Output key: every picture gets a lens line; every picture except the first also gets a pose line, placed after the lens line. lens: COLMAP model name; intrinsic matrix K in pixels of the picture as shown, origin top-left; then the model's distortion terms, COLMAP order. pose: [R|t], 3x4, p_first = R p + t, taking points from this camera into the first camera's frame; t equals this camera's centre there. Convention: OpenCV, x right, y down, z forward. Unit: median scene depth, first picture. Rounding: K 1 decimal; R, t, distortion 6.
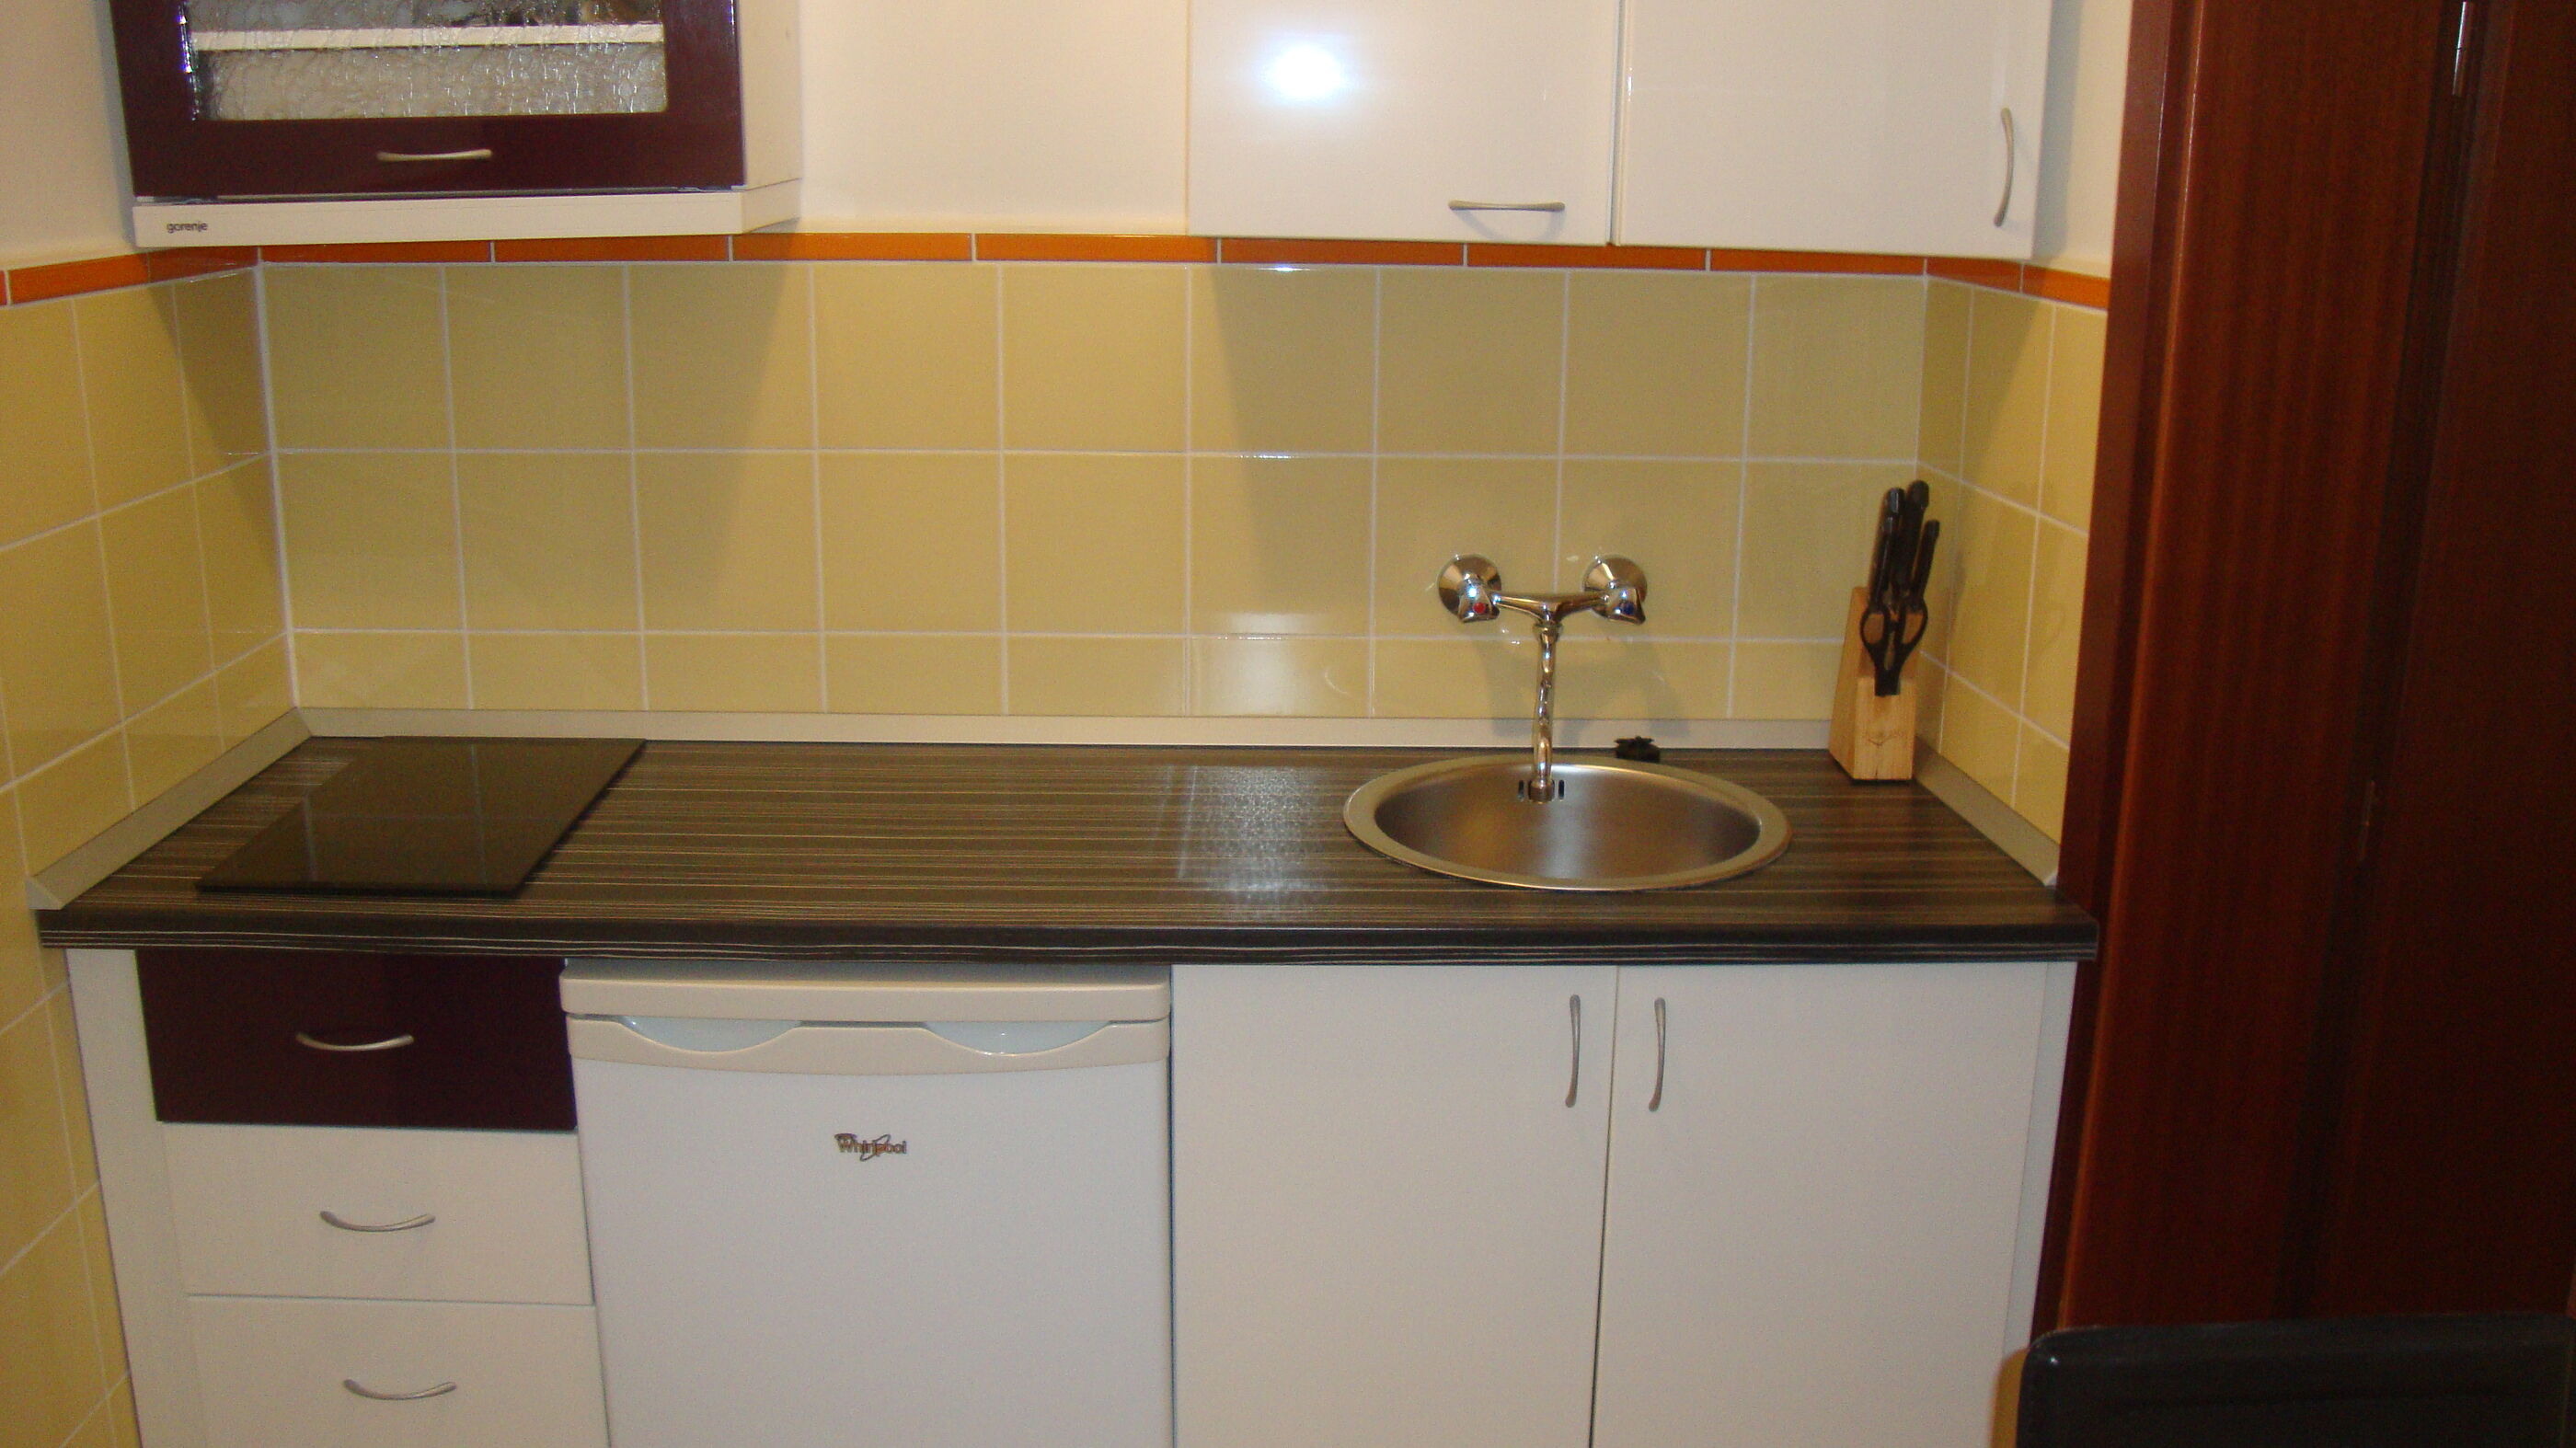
lens RADIAL K [[2324.3, 0, 1288.0], [0, 2324.3, 724.0], [0, 0, 1]] dist [-0.202238, 0.259943]
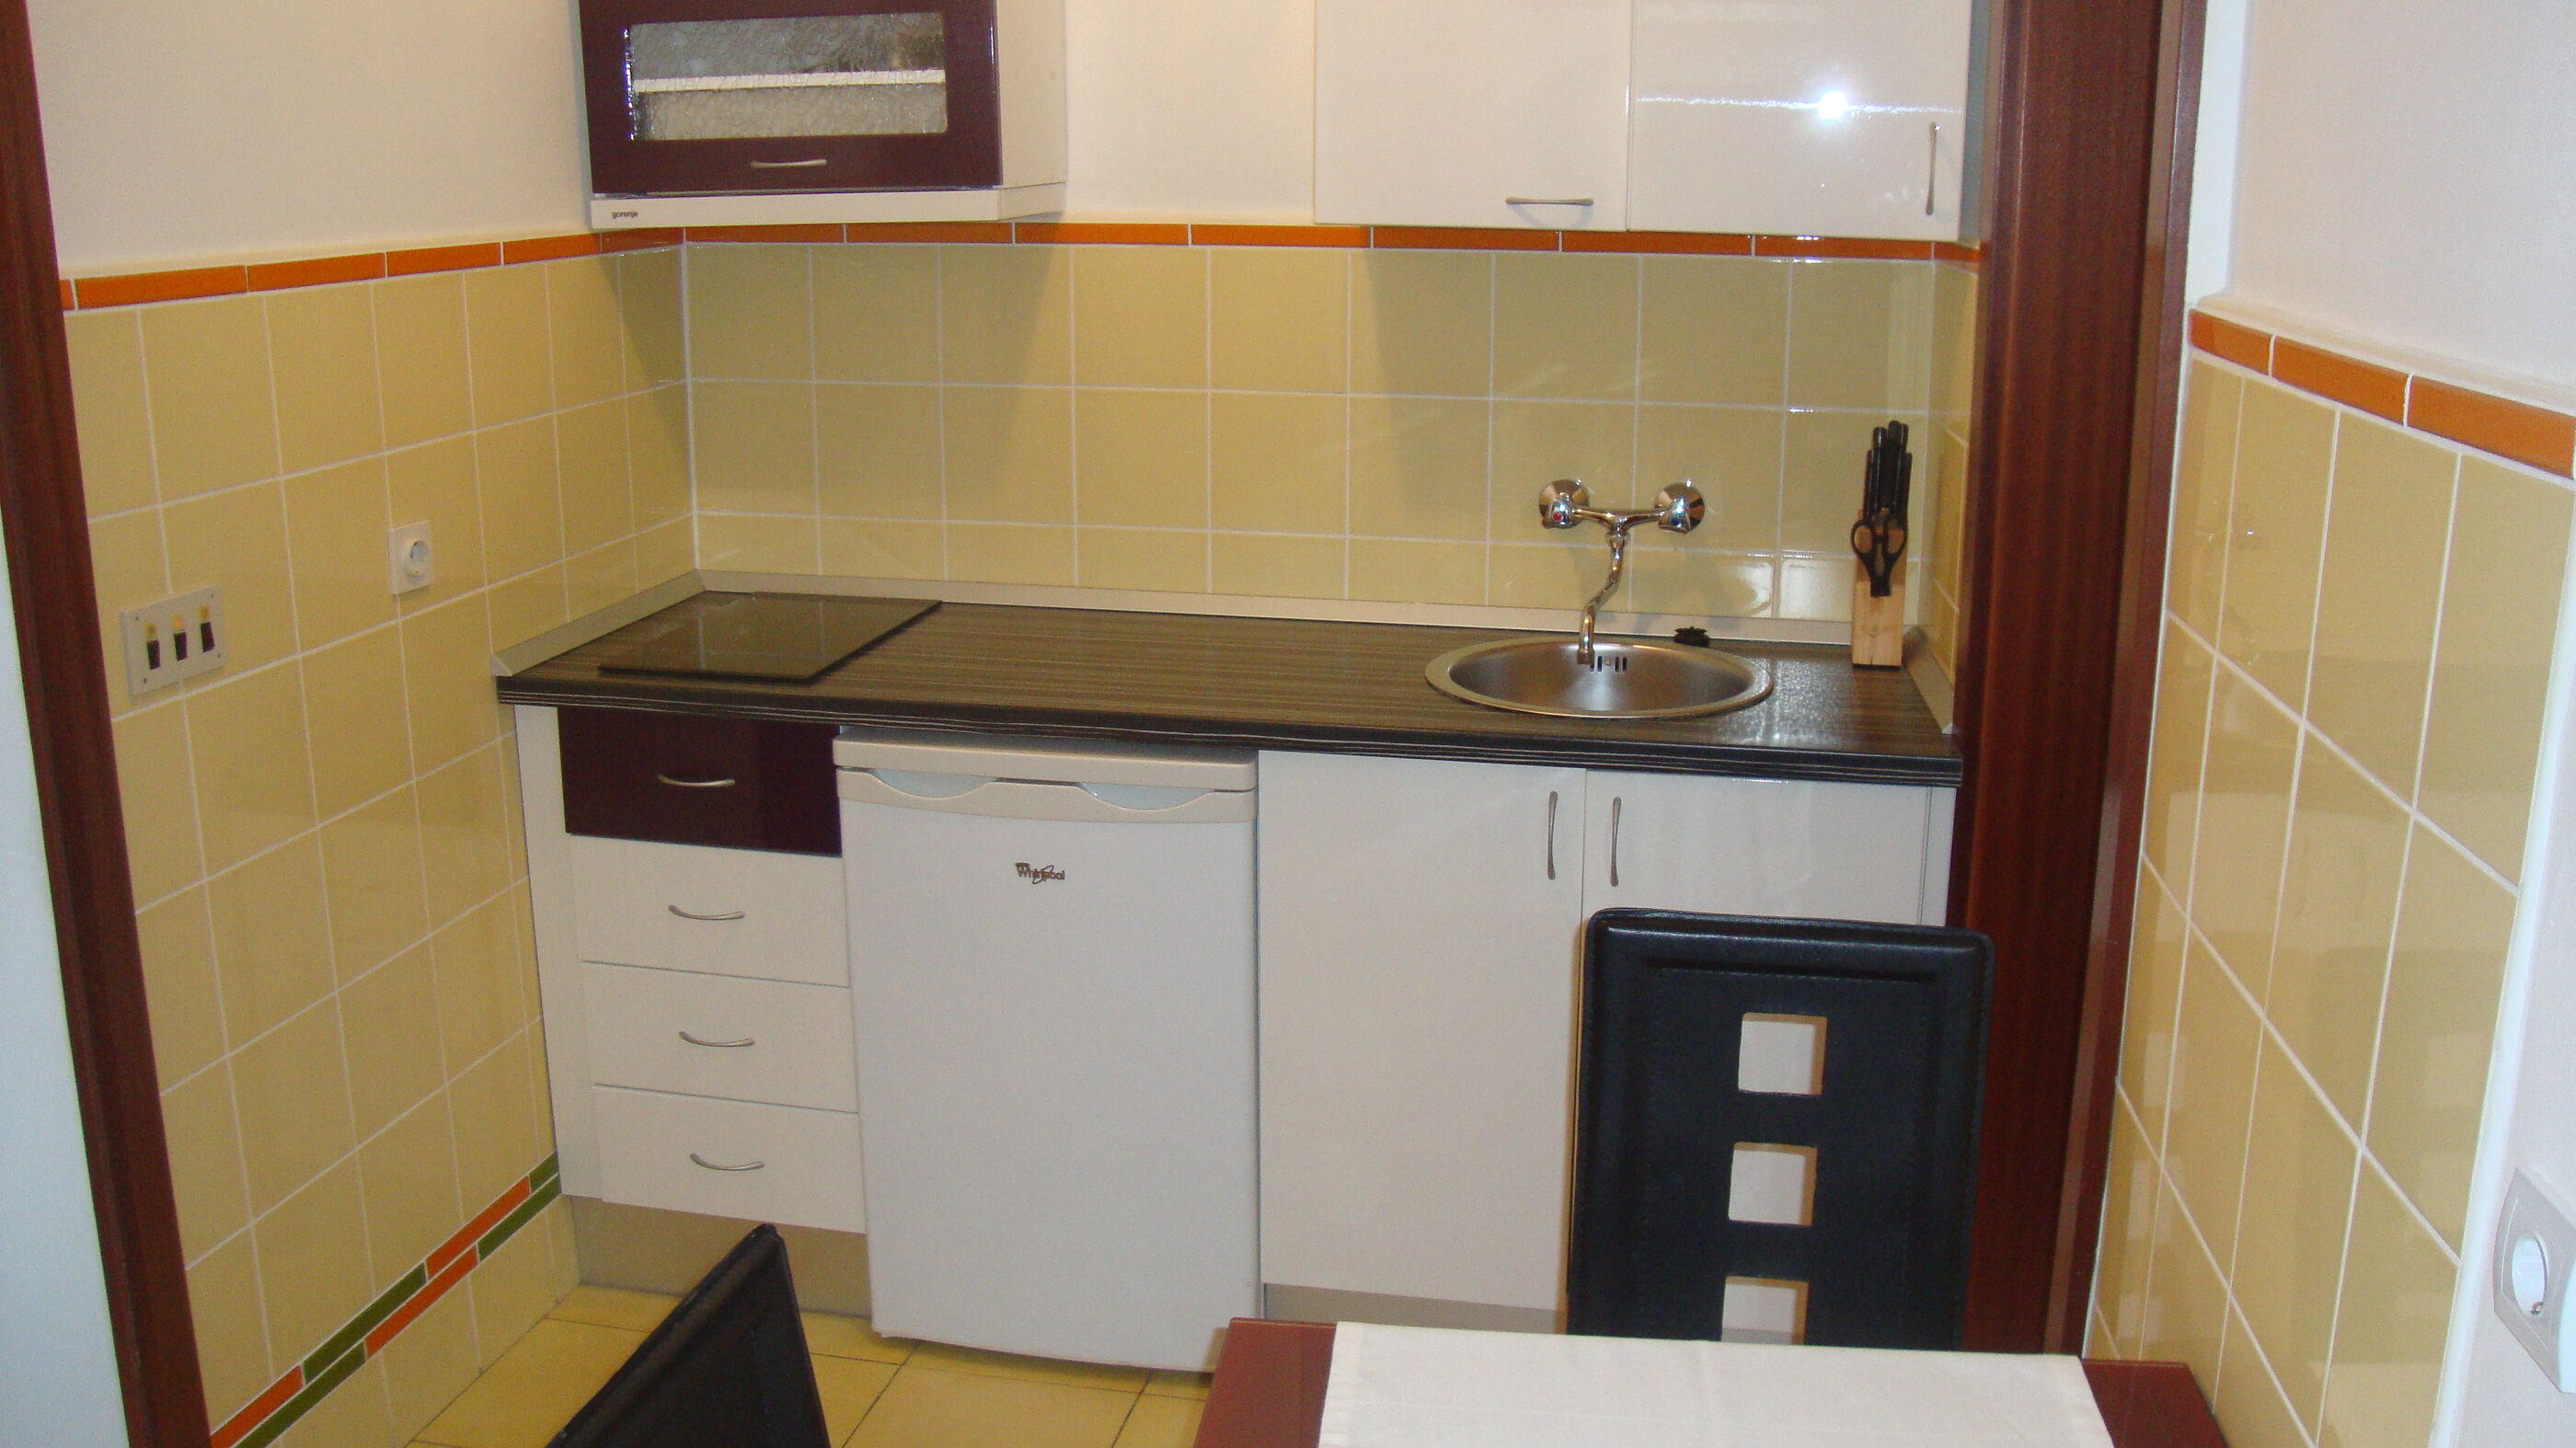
lens RADIAL K [[2324.3, 0, 1288.0], [0, 2324.3, 724.0], [0, 0, 1]] dist [-0.202238, 0.259943]
pose [[0.974752, 0.047059, -0.218273, 0.250689], [-0.049655, 0.998746, -0.006422, 0.090380], [0.217697, 0.017098, 0.975867, -0.314877]]
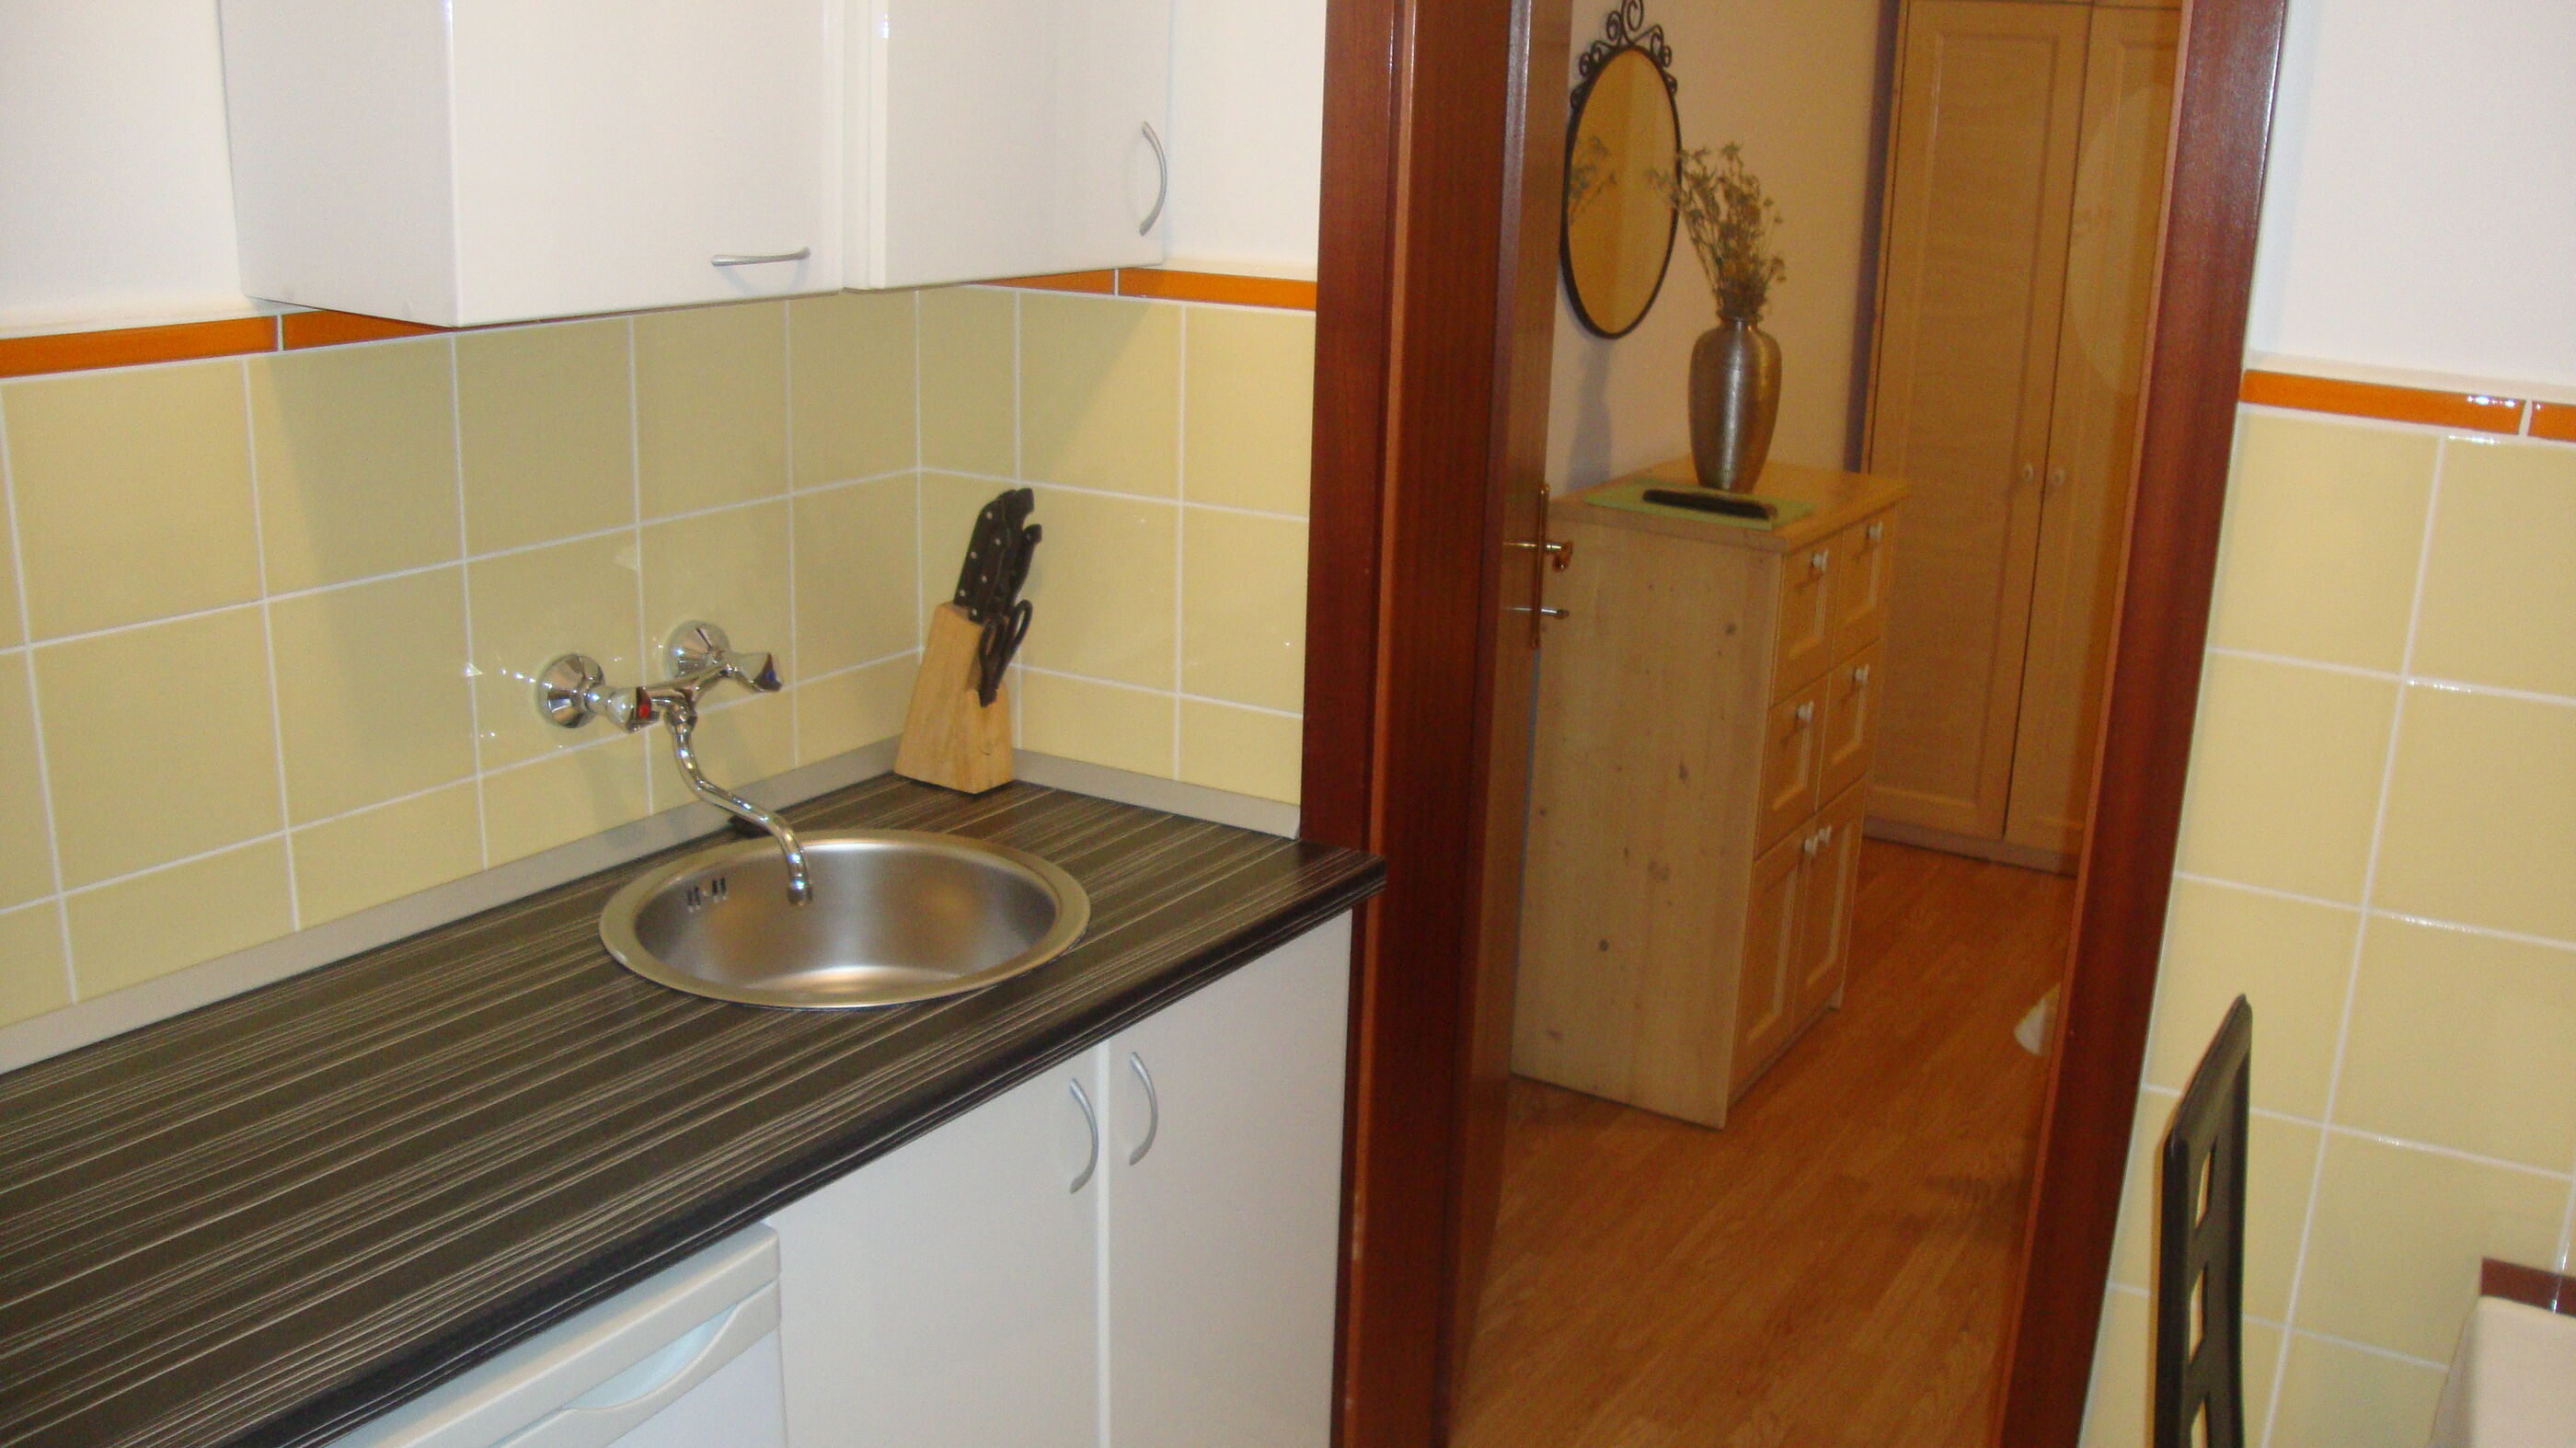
lens RADIAL K [[2324.3, 0, 1288.0], [0, 2324.3, 724.0], [0, 0, 1]] dist [-0.202238, 0.259943]
pose [[0.568726, -0.225401, 0.791040, -0.522976], [0.190063, 0.971705, 0.140232, -0.136187], [-0.800266, 0.070594, 0.595475, 0.331805]]
